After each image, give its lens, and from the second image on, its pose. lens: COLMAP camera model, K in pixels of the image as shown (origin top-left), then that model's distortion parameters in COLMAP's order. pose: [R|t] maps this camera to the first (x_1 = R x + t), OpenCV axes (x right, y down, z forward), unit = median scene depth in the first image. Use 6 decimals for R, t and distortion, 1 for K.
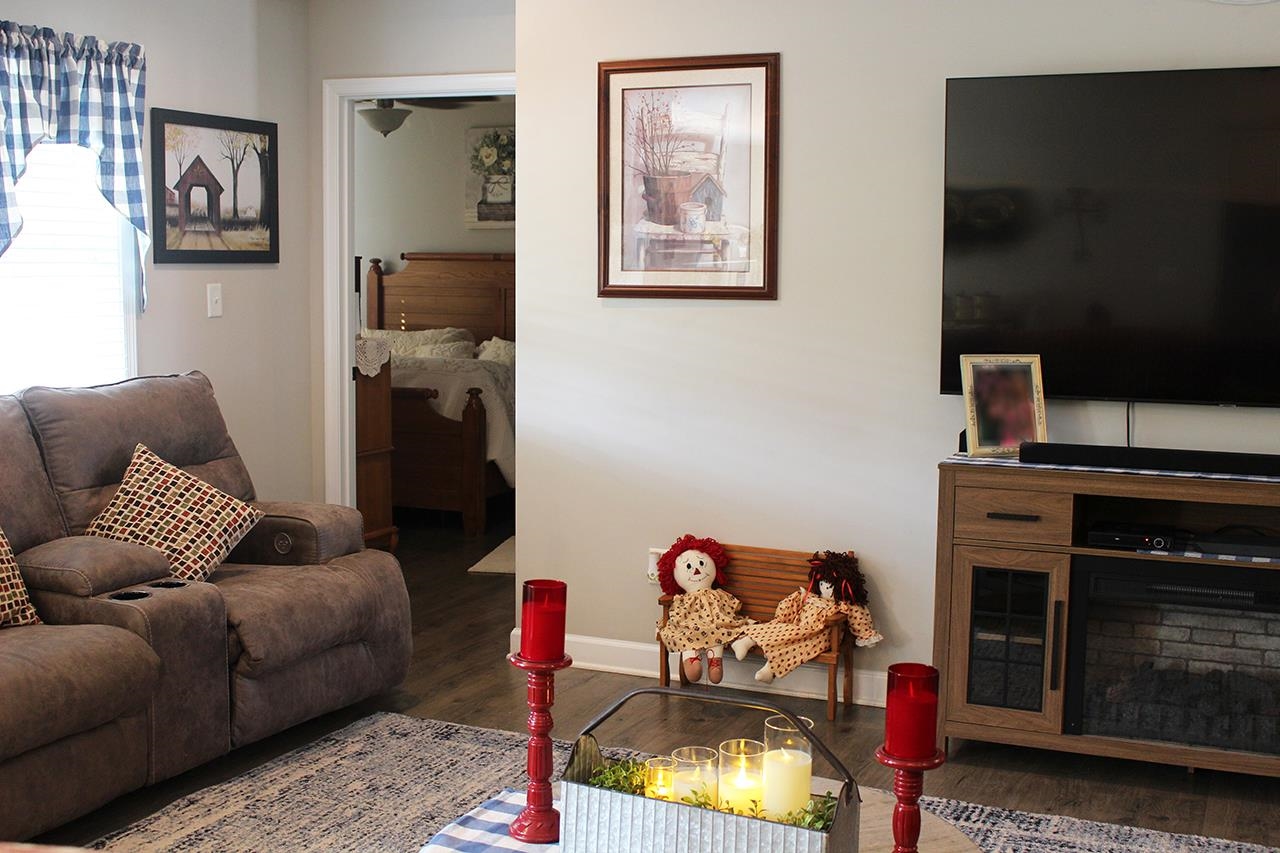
lens RADIAL K [[1522.3, 0, 640.0], [0, 1522.3, 426.5], [0, 0, 1]] dist [-0.110591, 0.038656]
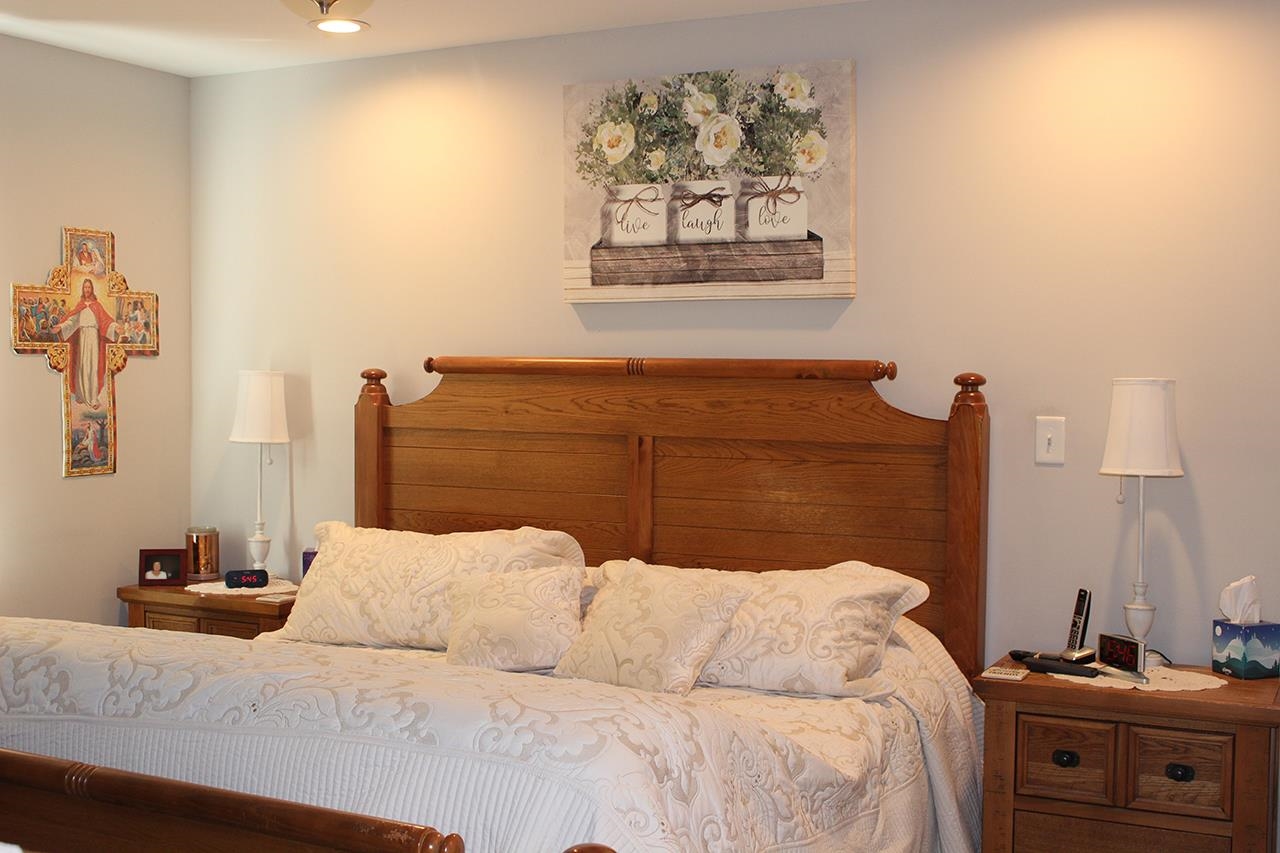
lens RADIAL K [[1522.3, 0, 640.0], [0, 1522.3, 426.5], [0, 0, 1]] dist [-0.110591, 0.038656]
pose [[0.997744, -0.002847, -0.067069, -0.062720], [-0.001567, 0.997840, -0.065672, -0.064866], [0.067111, 0.065629, 0.995585, 0.557805]]
